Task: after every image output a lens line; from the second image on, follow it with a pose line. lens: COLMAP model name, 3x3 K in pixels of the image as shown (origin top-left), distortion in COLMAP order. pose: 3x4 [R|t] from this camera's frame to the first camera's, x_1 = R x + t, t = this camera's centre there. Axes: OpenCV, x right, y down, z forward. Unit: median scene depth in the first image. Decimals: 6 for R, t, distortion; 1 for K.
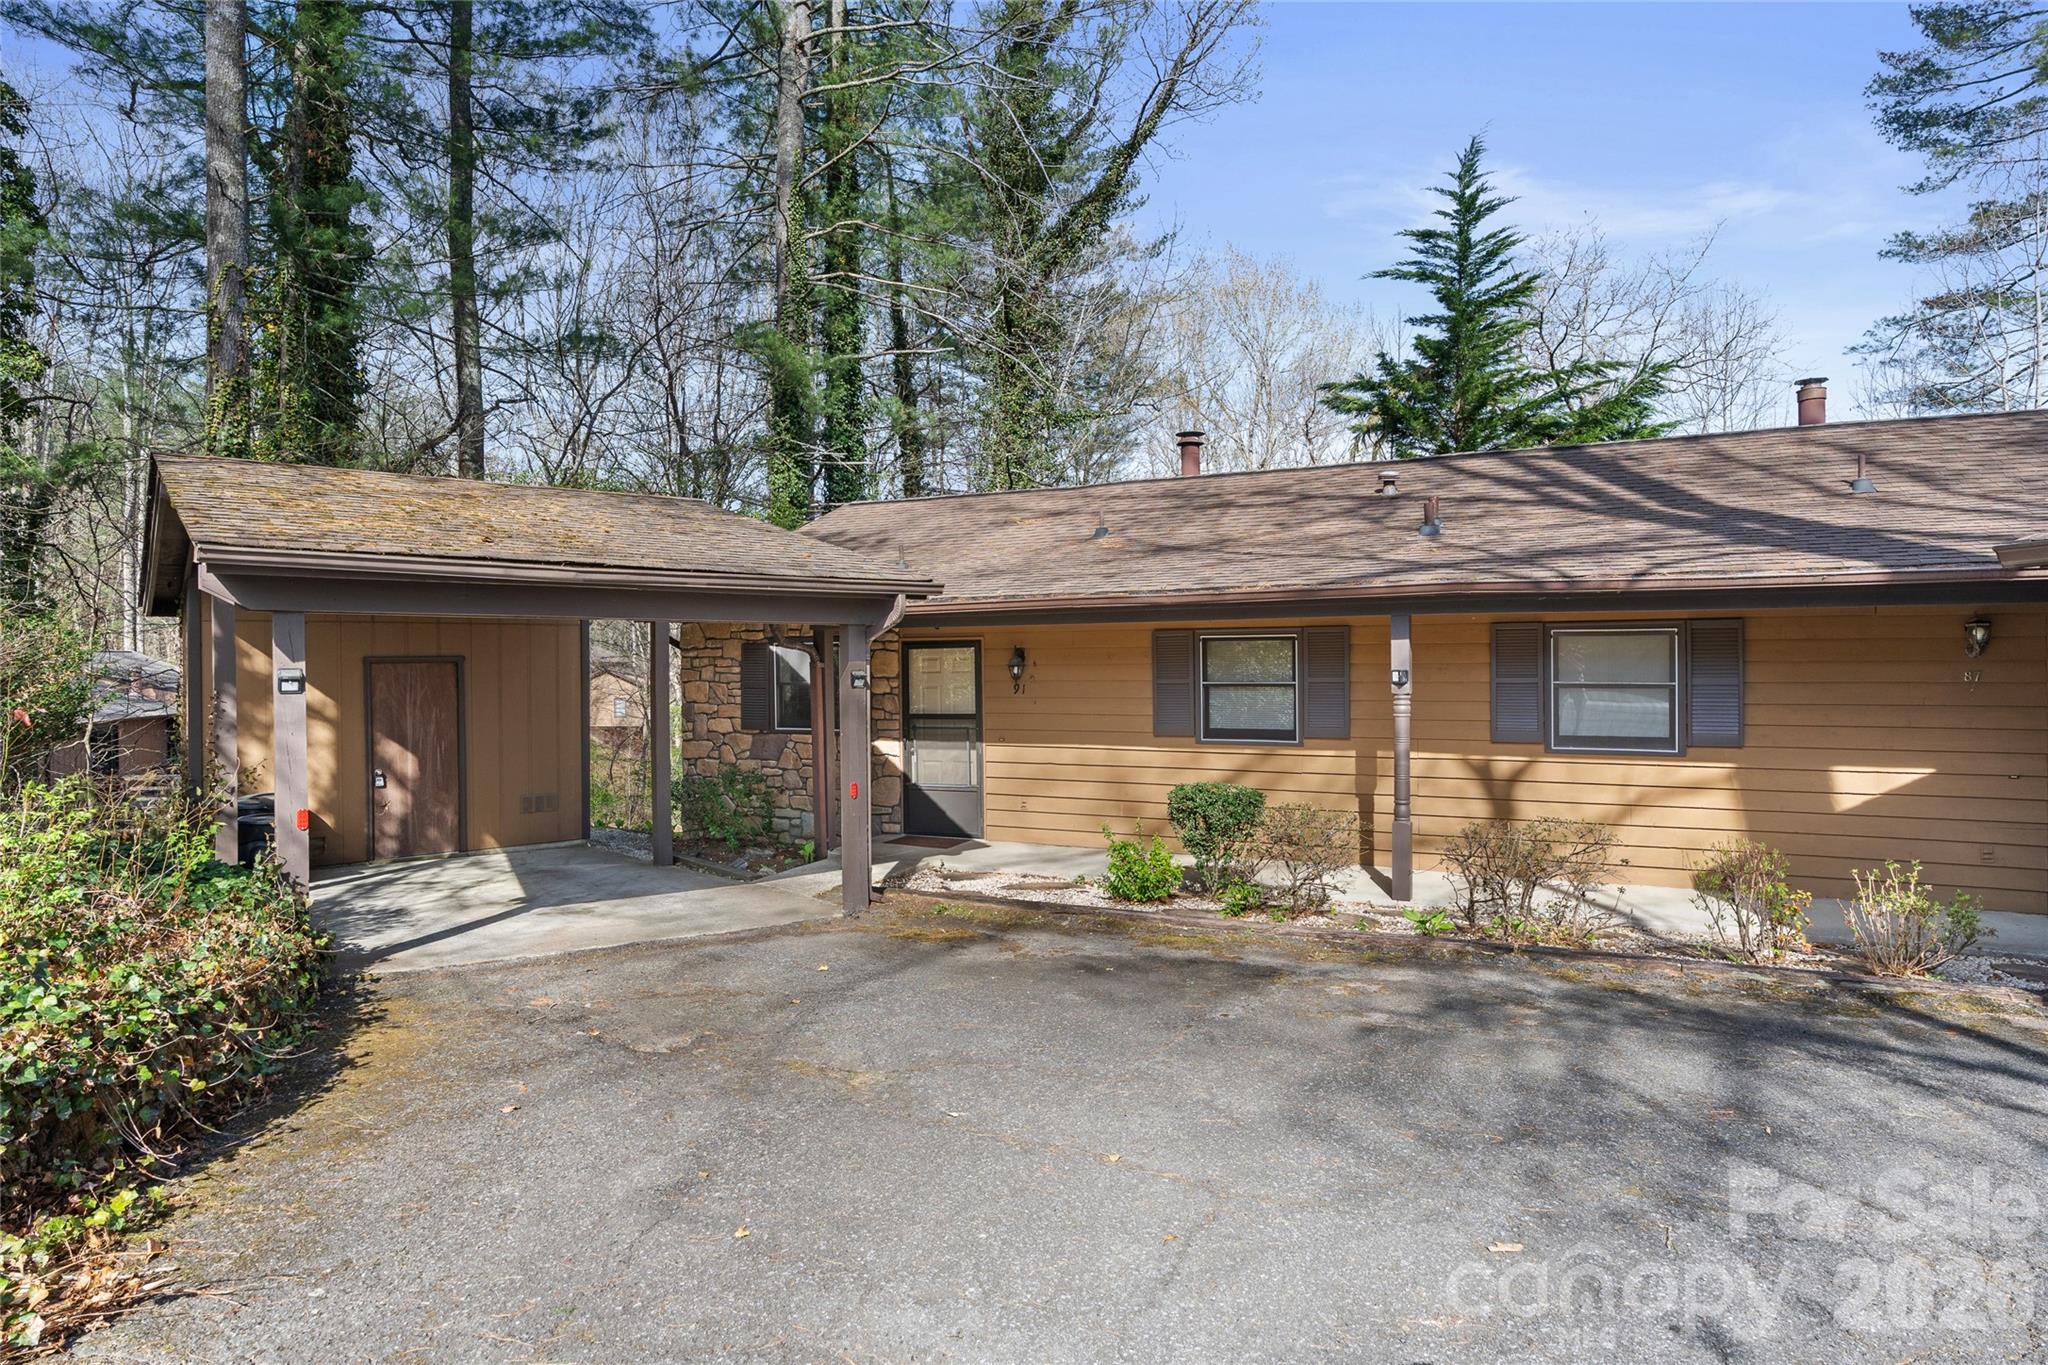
lens RADIAL K [[1121.1, 0, 1034.8], [0, 1121.1, 679.0], [0, 0, 1]] dist [-0.005770, 0.002416]
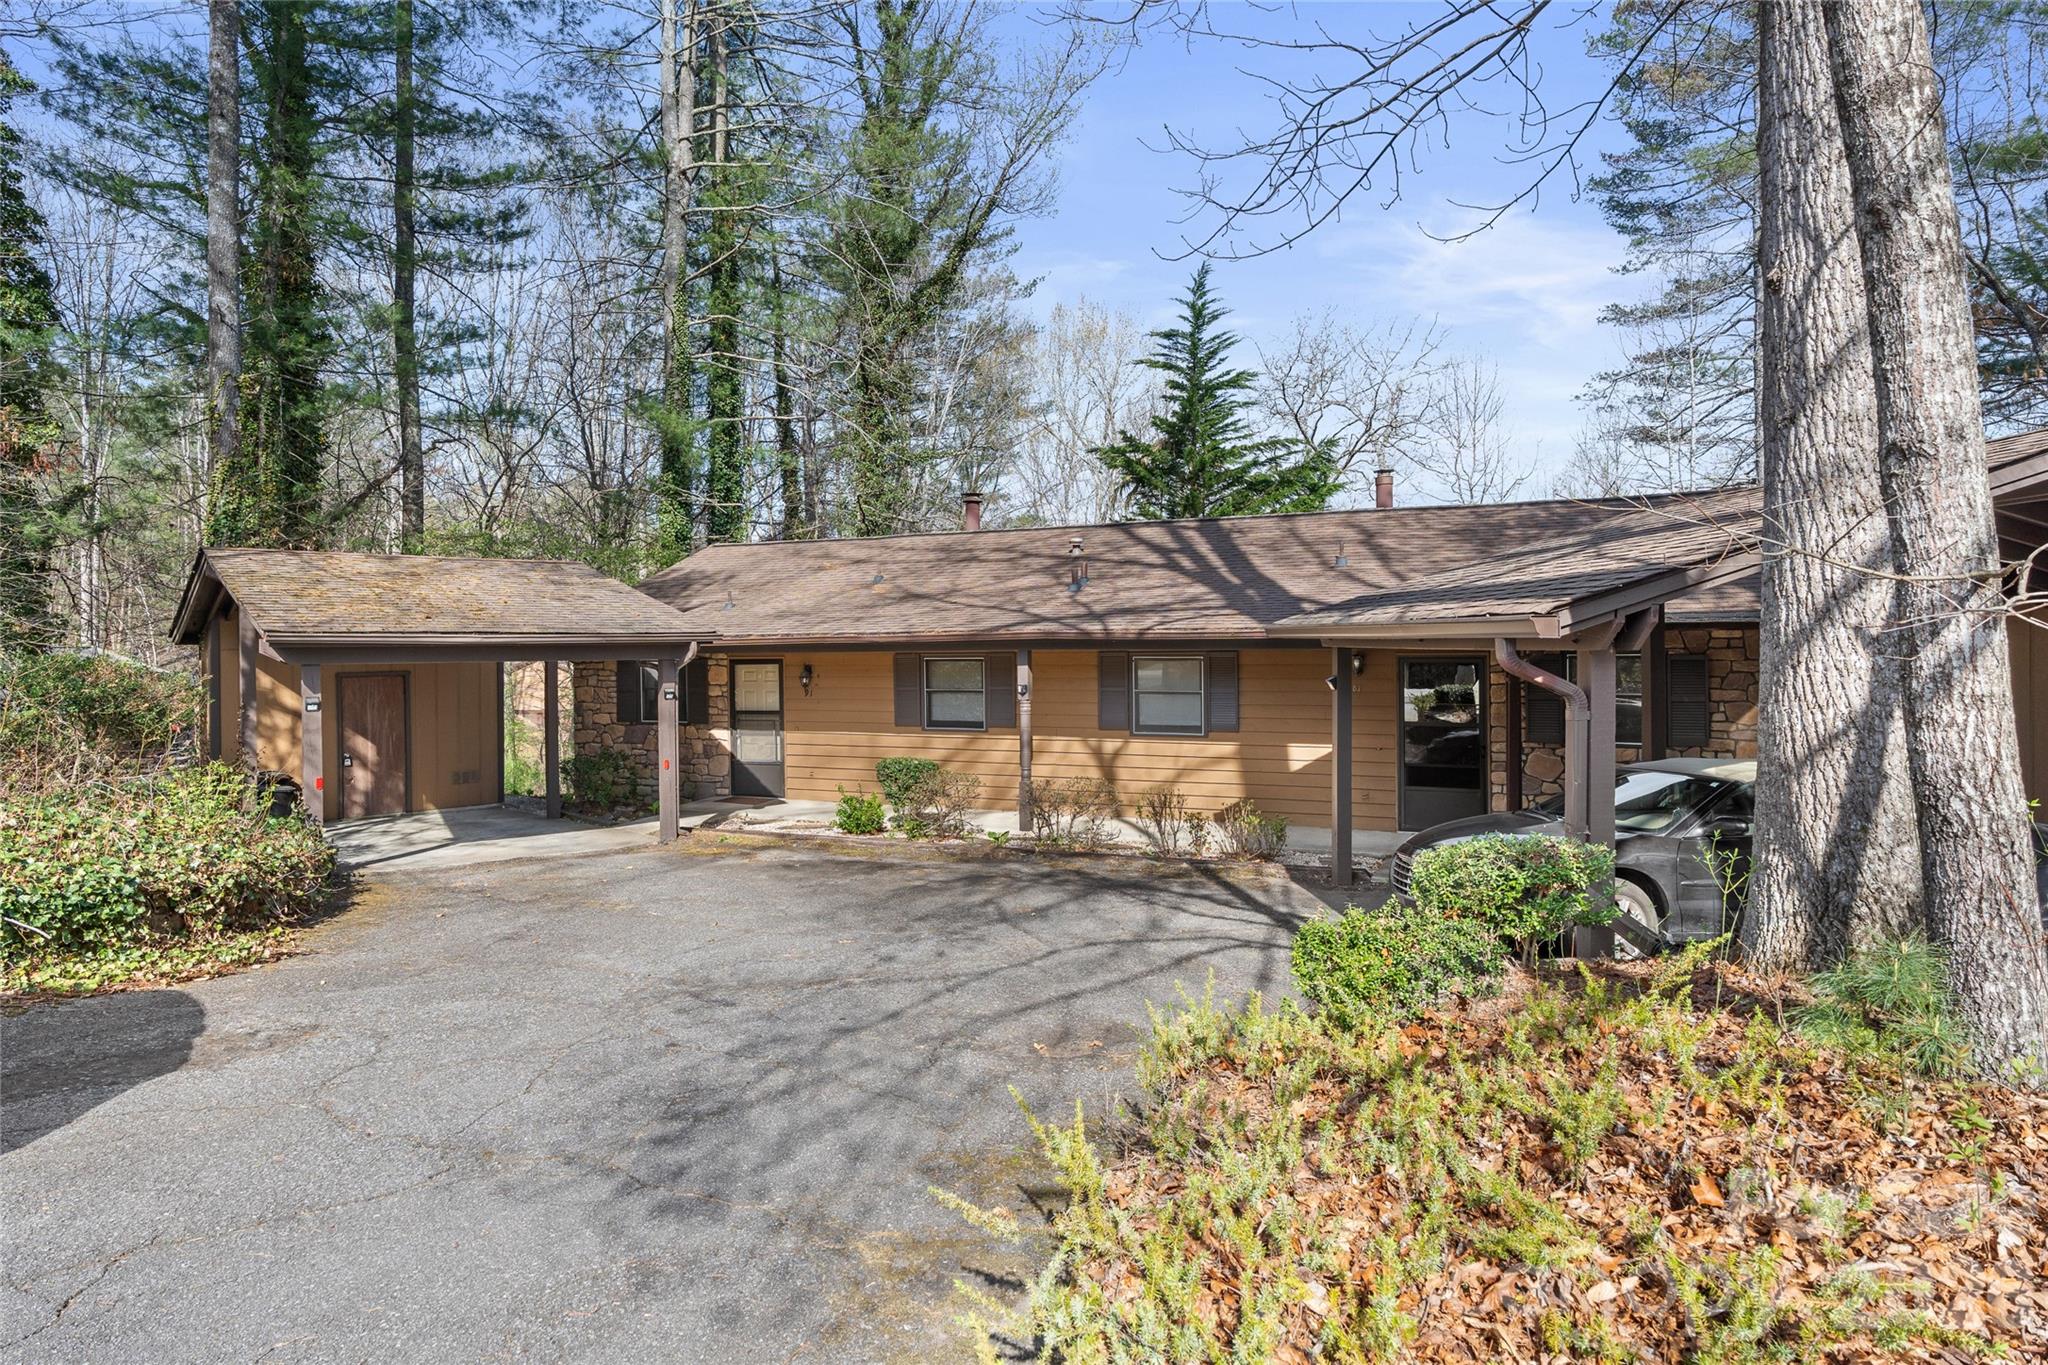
lens RADIAL K [[1054.0, 0, 1015.4], [0, 1054.0, 650.9], [0, 0, 1]] dist [0.001748, -0.001421]
pose [[0.998436, -0.003637, 0.055786, 0.167765], [0.004152, 0.999950, -0.009124, -0.030841], [-0.055750, 0.009342, 0.998401, -0.348859]]
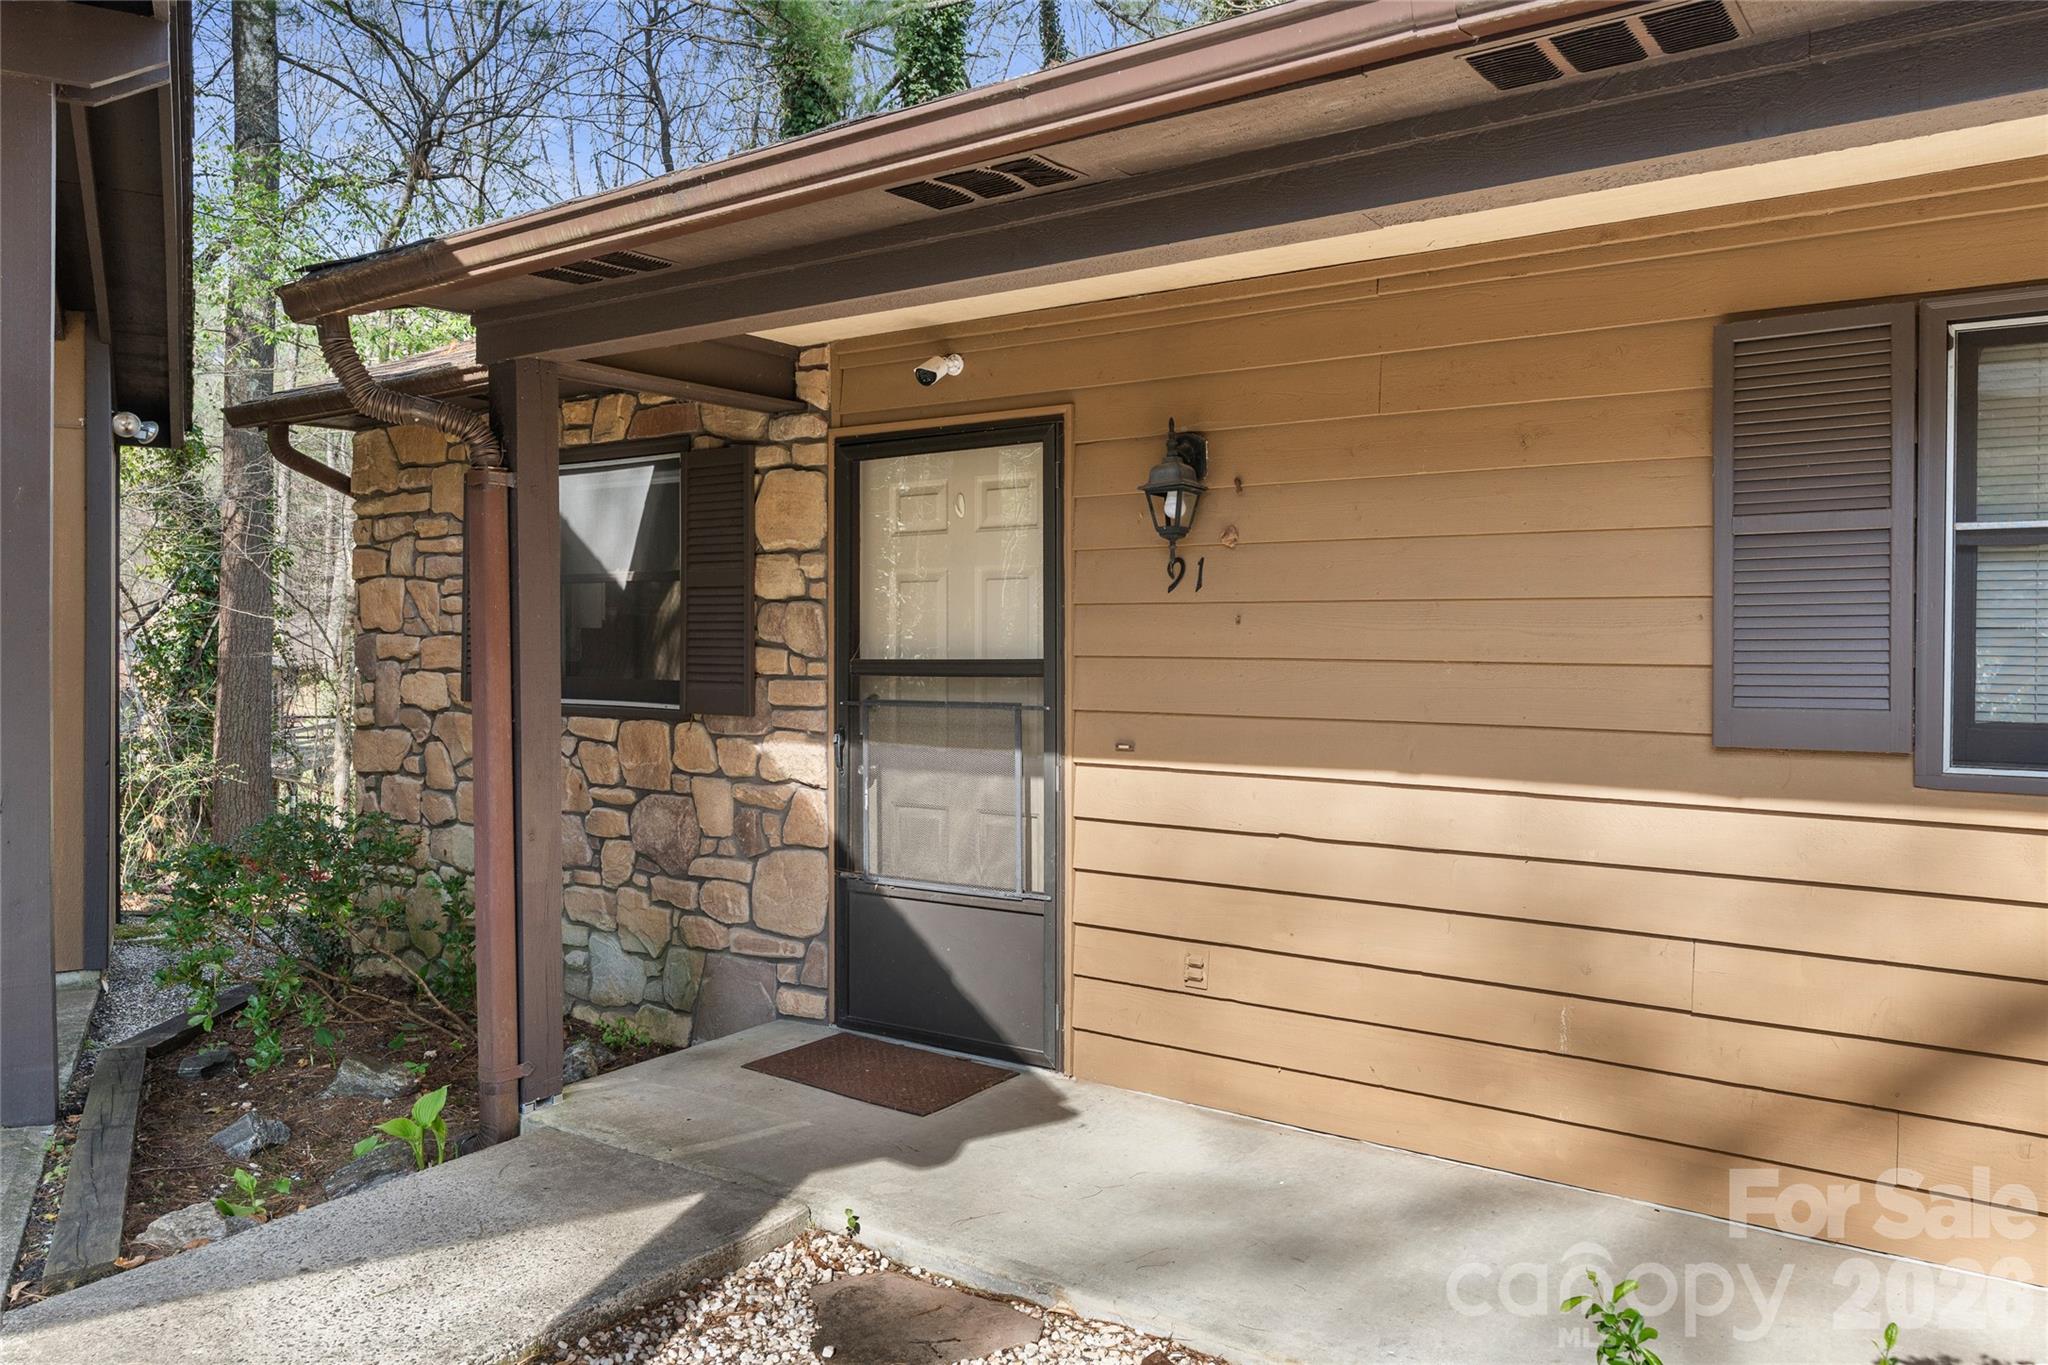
lens RADIAL K [[1481.8, 0, 1031.1], [0, 1481.8, 669.3], [0, 0, 1]] dist [-0.025891, -0.002060]
pose [[0.985763, 0.014925, -0.167479, 0.010853], [-0.013613, 0.999867, 0.008981, 0.029263], [0.167591, -0.006573, 0.985835, 0.586357]]
